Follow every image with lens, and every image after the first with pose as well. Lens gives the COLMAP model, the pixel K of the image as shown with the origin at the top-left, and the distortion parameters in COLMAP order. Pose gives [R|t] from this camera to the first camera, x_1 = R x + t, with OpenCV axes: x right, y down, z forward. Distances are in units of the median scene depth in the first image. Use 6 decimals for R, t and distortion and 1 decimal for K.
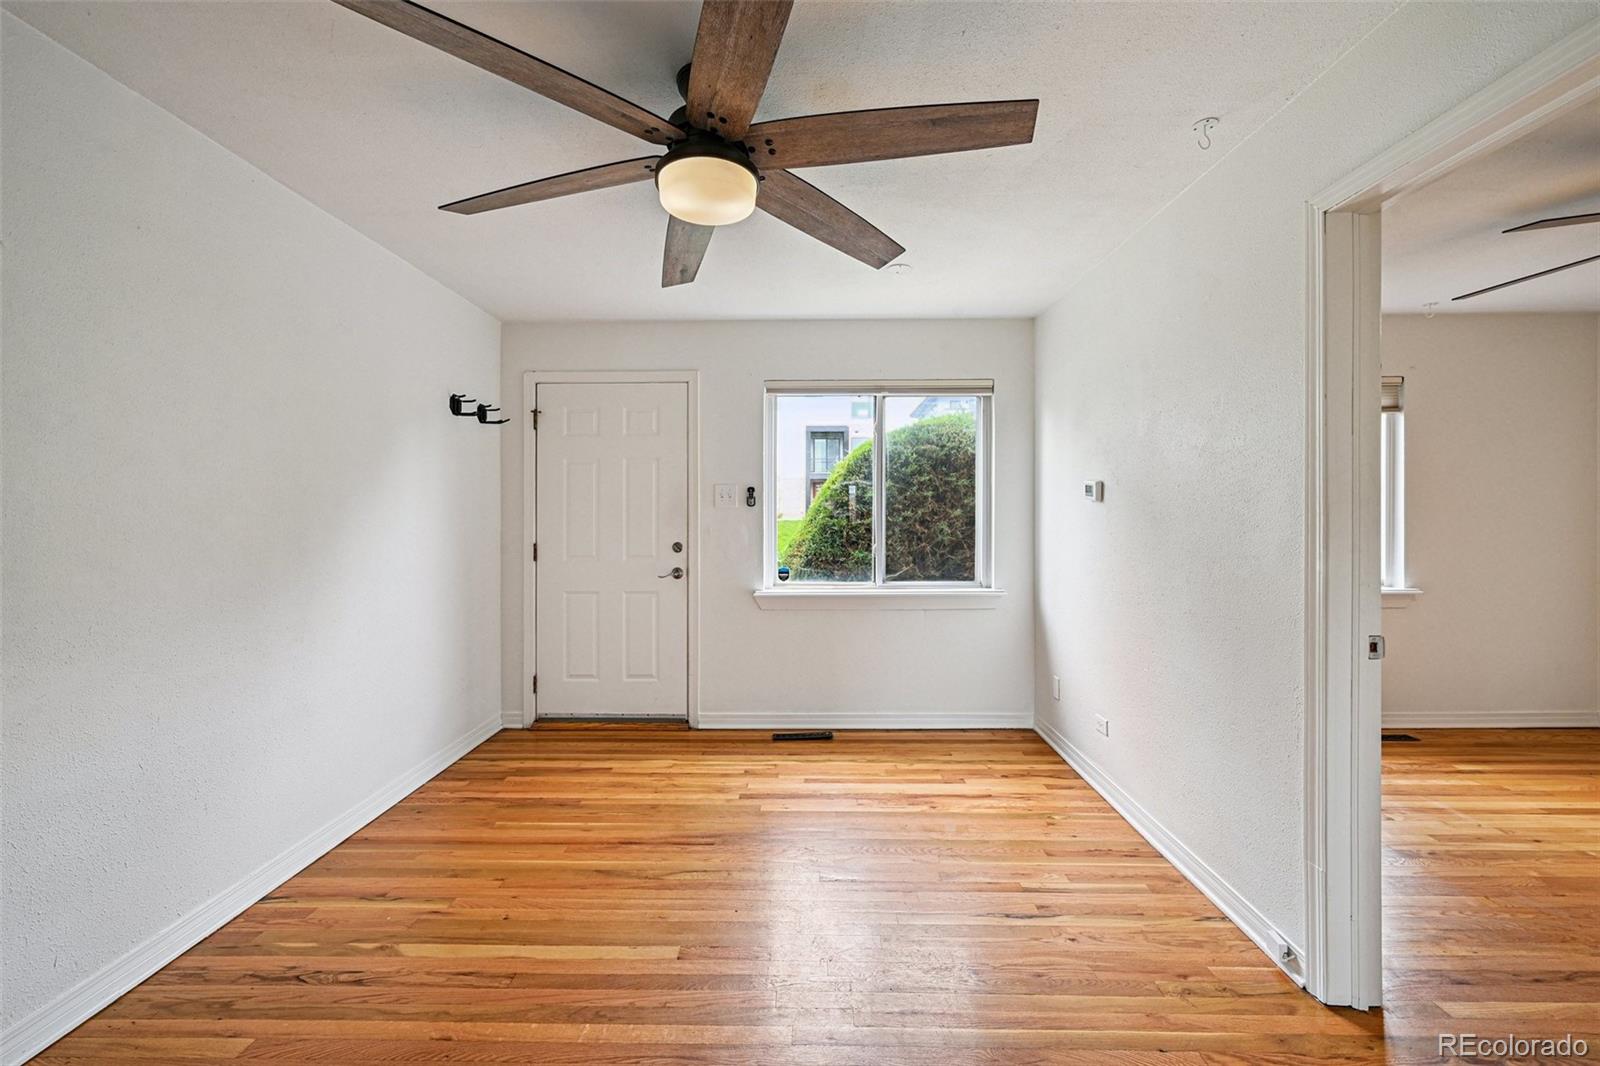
lens RADIAL K [[640.0, 0, 805.2], [0, 640.0, 512.5], [0, 0, 1]] dist [-0.000025, 0.000148]
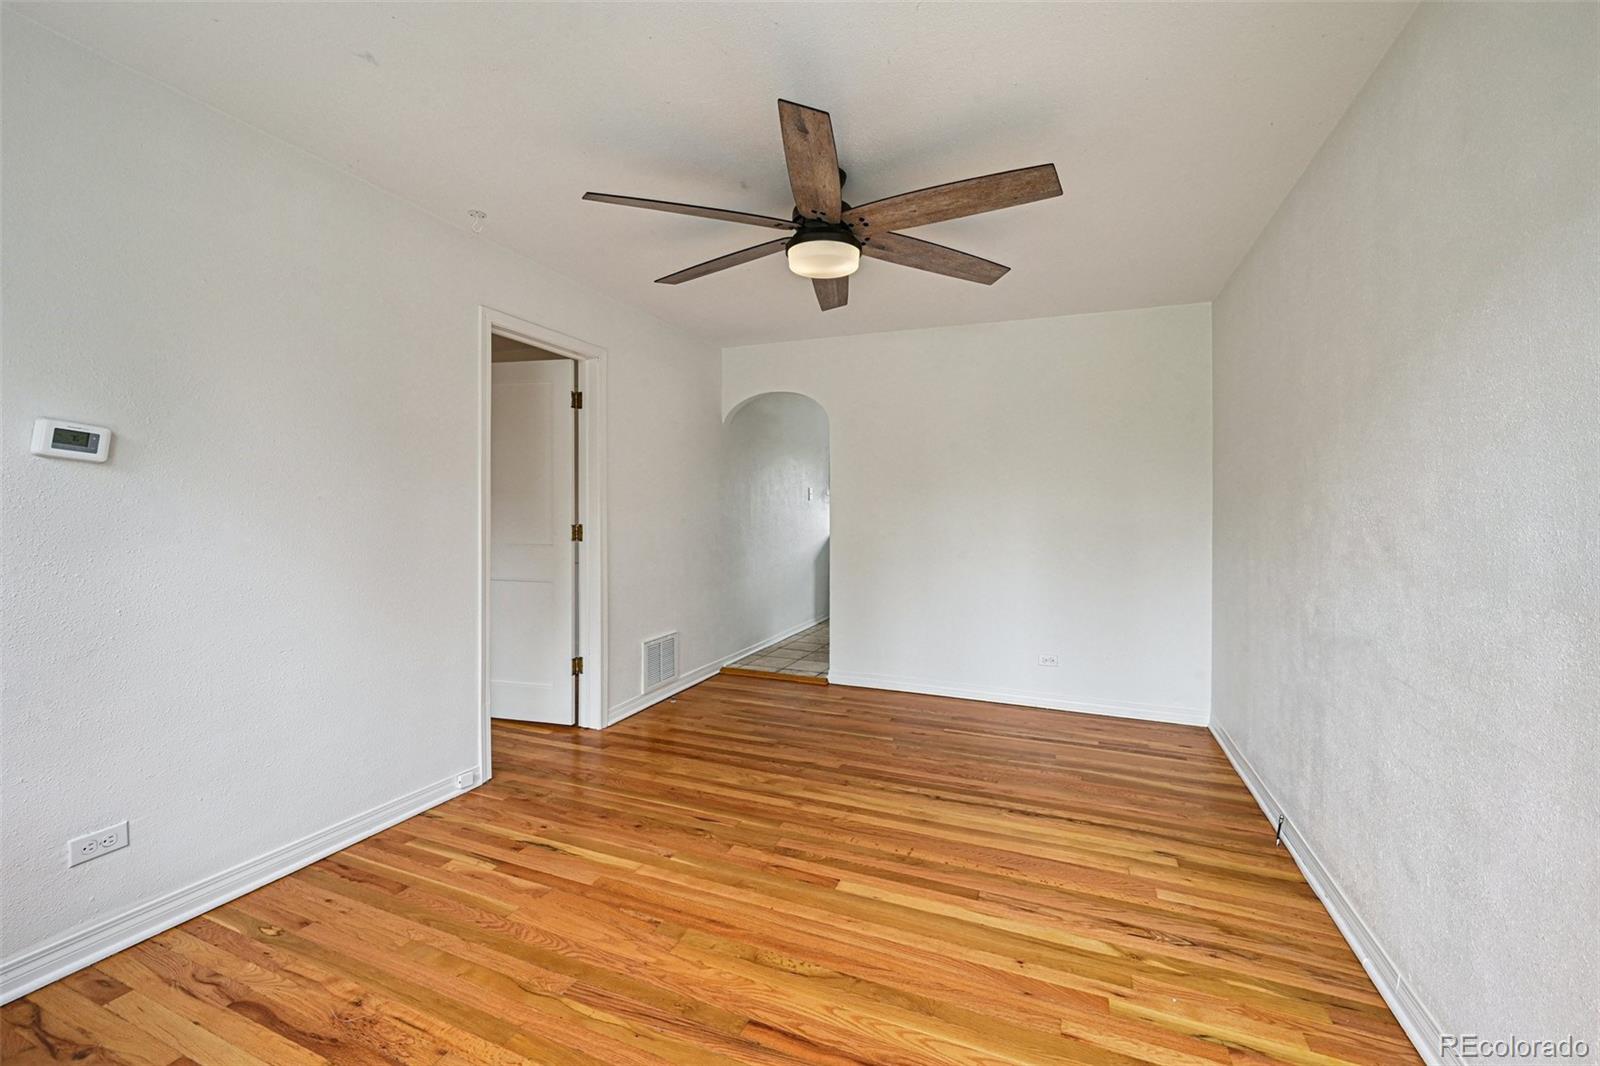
lens RADIAL K [[640.0, 0, 805.2], [0, 640.0, 512.5], [0, 0, 1]] dist [-0.000025, 0.000148]
pose [[-0.927654, -0.005585, 0.373398, -0.479664], [-0.006858, 0.999974, -0.002079, 0.032789], [-0.373377, -0.004490, -0.927669, 1.763878]]
